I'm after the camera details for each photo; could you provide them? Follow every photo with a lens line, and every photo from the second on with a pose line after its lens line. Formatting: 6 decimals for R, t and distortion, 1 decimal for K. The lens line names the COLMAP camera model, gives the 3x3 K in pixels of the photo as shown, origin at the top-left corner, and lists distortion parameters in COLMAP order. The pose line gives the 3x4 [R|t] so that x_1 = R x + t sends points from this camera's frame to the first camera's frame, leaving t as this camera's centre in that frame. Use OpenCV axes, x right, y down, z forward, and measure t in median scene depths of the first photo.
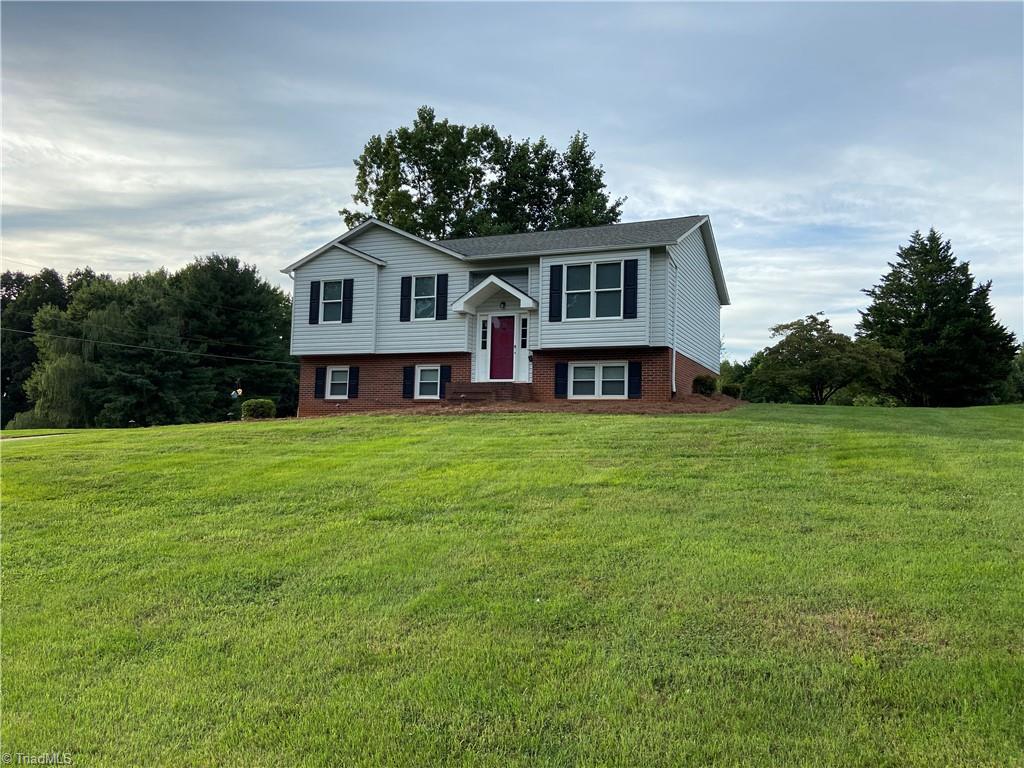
lens RADIAL K [[767.0, 0, 516.0], [0, 767.0, 376.2], [0, 0, 1]] dist [0.097410, -0.113156]
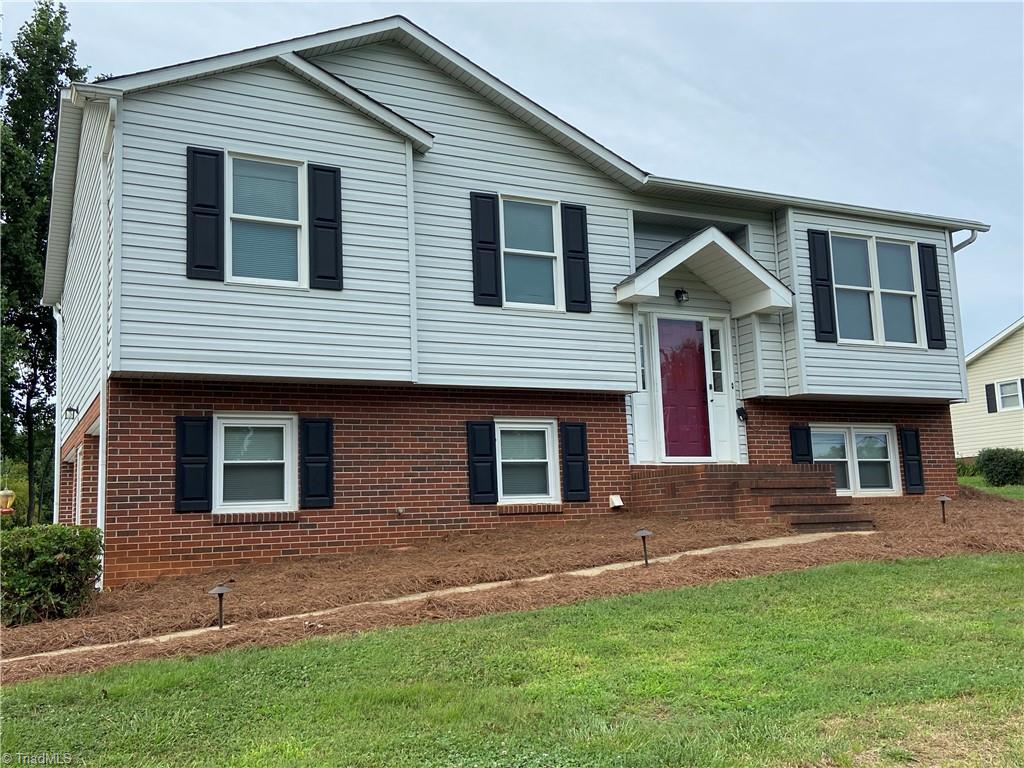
lens RADIAL K [[1000.7, 0, 512.5], [0, 1000.7, 391.3], [0, 0, 1]] dist [0.093829, -0.102627]
pose [[0.639730, 0.059969, 0.766256, -0.537401], [-0.005068, 0.997259, -0.073817, 0.009543], [-0.768583, 0.043340, 0.638281, 0.687619]]
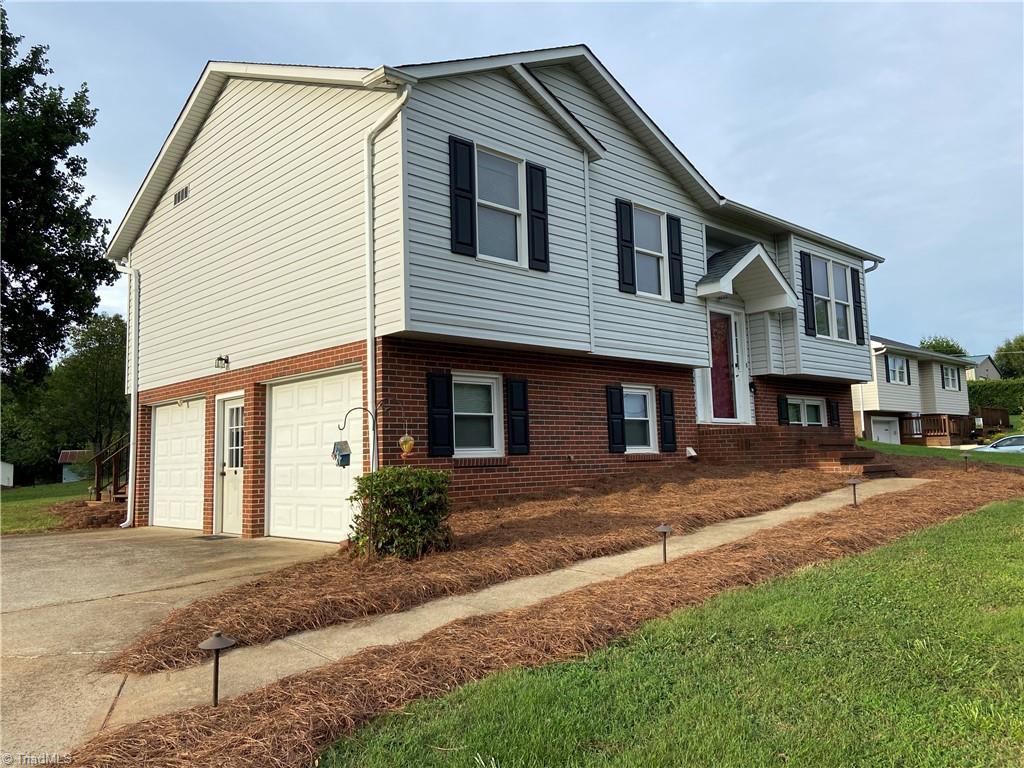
lens RADIAL K [[791.3, 0, 512.0], [0, 791.3, 384.0], [0, 0, 1]] dist [0.063786, -0.001304]
pose [[0.394487, 0.056491, 0.917163, -0.641600], [-0.032867, 0.998337, -0.047354, 0.011707], [-0.918314, -0.011464, 0.395688, 0.894276]]
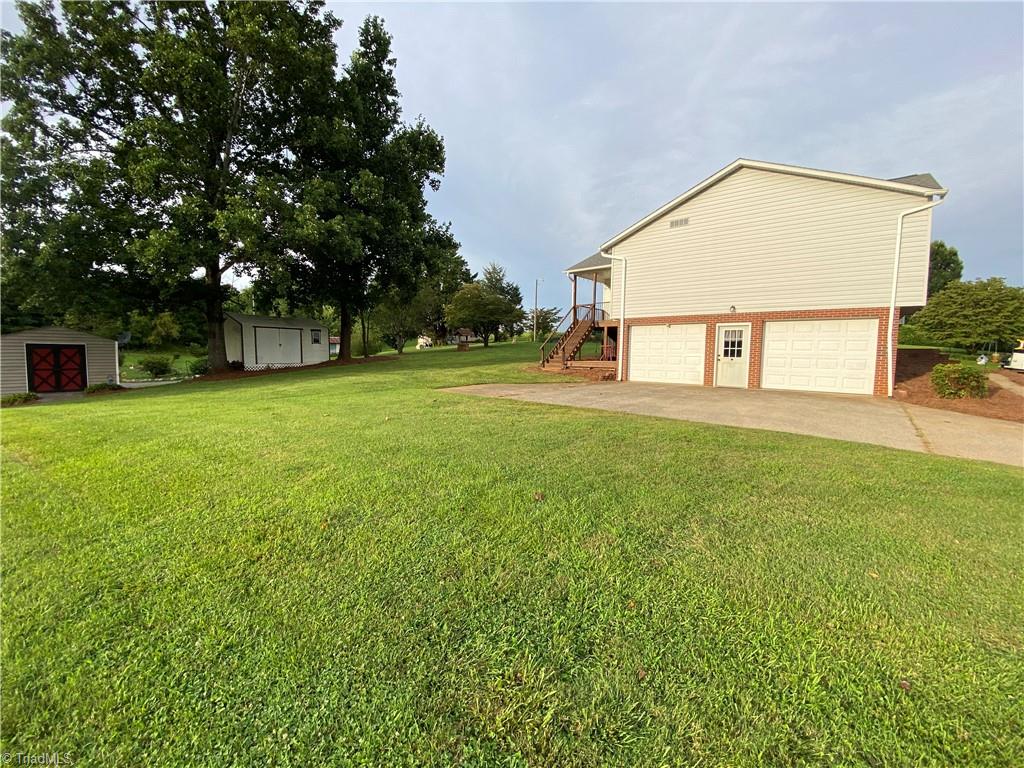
lens RADIAL K [[416.2, 0, 509.7], [0, 416.2, 382.0], [0, 0, 1]] dist [0.031095, -0.025453]
pose [[0.276933, -0.088737, 0.956783, -0.804255], [-0.080940, 0.990034, 0.115248, 0.028645], [-0.957474, -0.109358, 0.266990, 1.217180]]
